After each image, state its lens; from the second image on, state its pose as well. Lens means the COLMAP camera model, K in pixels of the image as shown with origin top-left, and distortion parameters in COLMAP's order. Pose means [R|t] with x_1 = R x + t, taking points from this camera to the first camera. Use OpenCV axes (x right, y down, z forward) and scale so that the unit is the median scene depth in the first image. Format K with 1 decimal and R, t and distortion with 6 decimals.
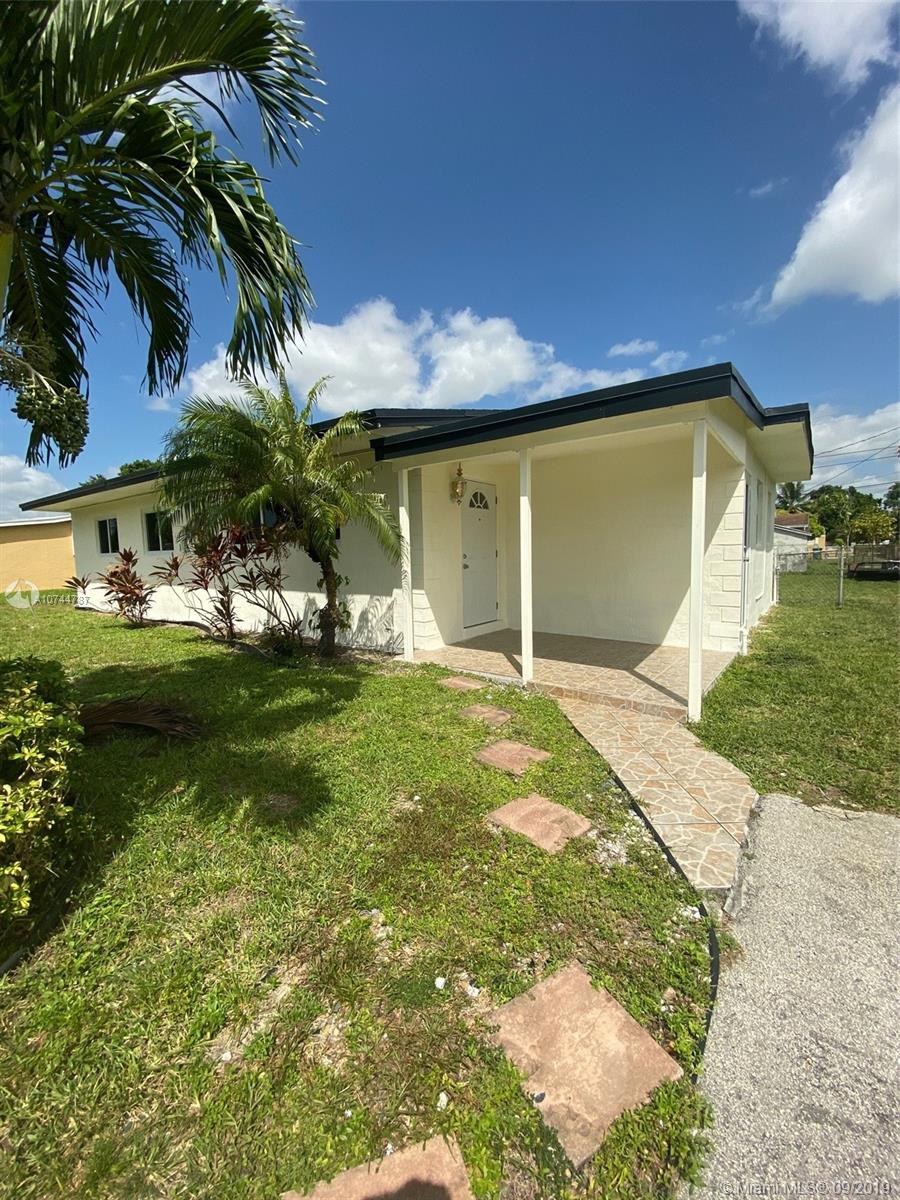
lens RADIAL K [[481.3, 0, 450.0], [0, 481.3, 600.0], [0, 0, 1]] dist [-0.000637, -0.000261]
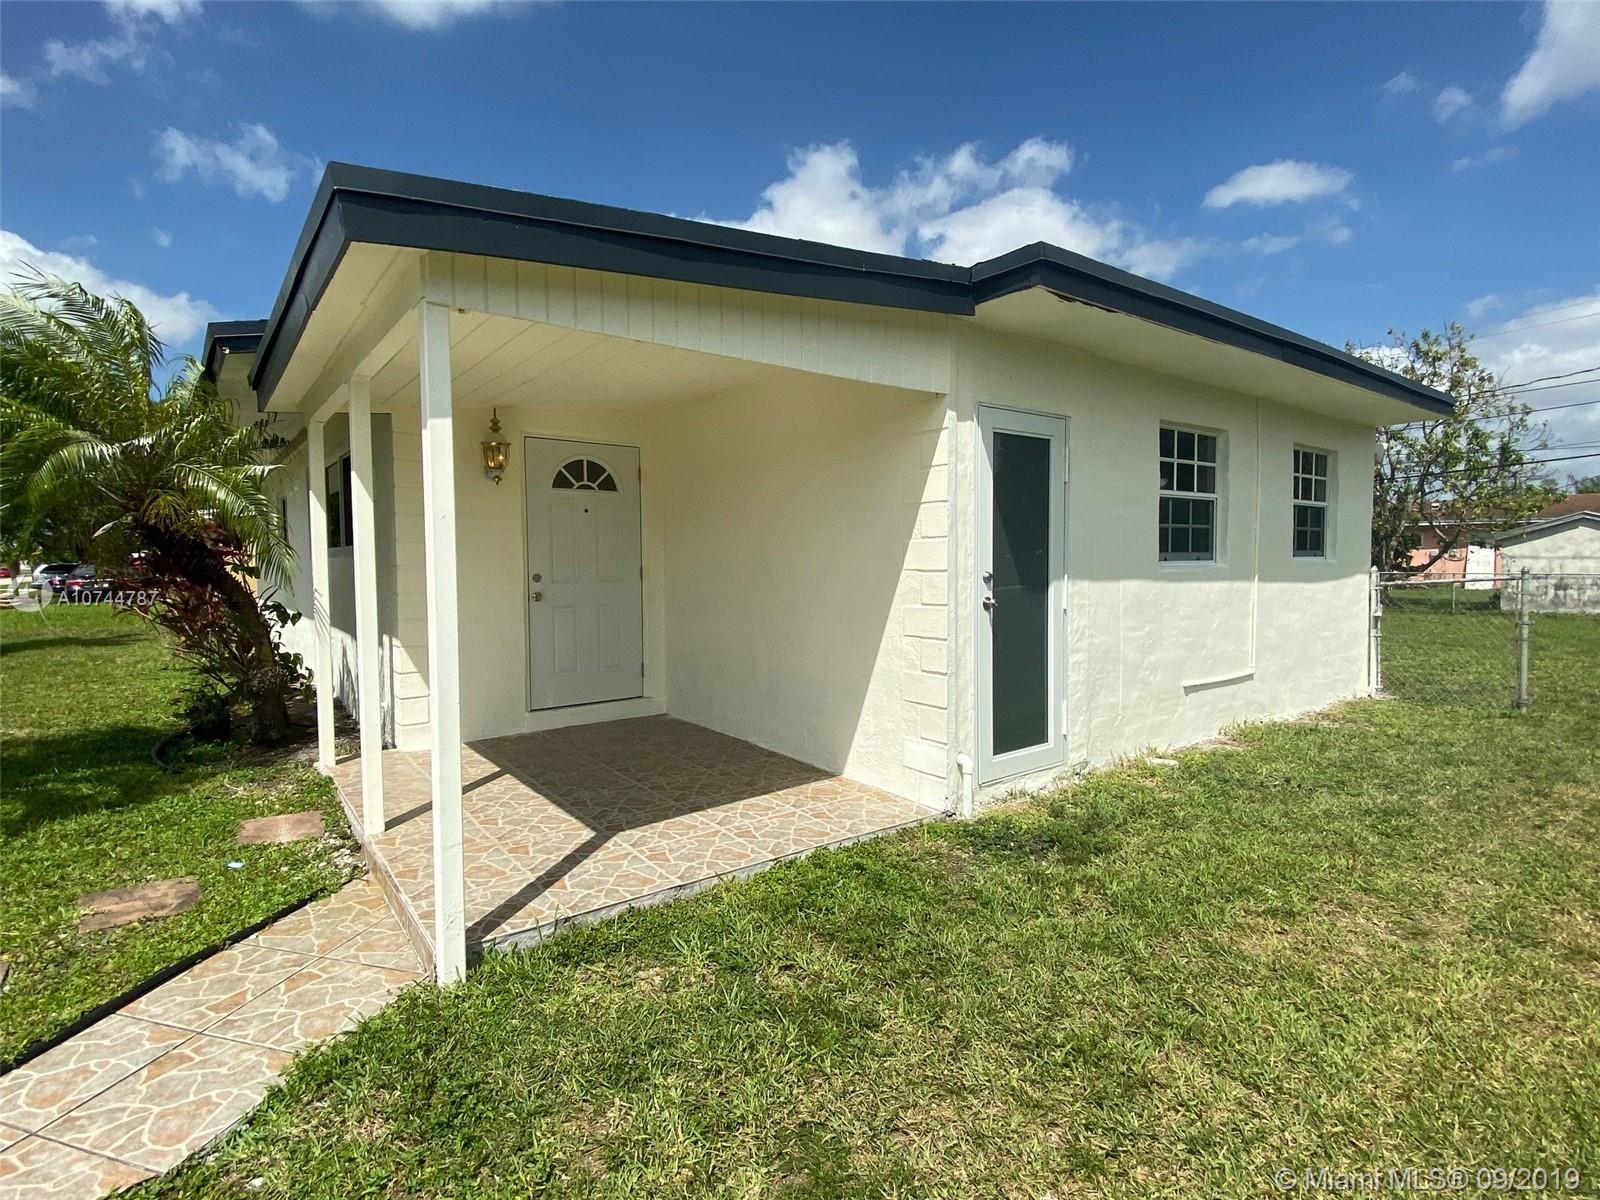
lens RADIAL K [[808.6, 0, 800.0], [0, 808.6, 600.0], [0, 0, 1]] dist [-0.032944, -0.000836]
pose [[0.971816, 0.028550, -0.234004, 0.595739], [-0.038721, 0.998489, -0.038988, -0.048366], [0.232538, 0.046950, 0.971454, 0.216661]]
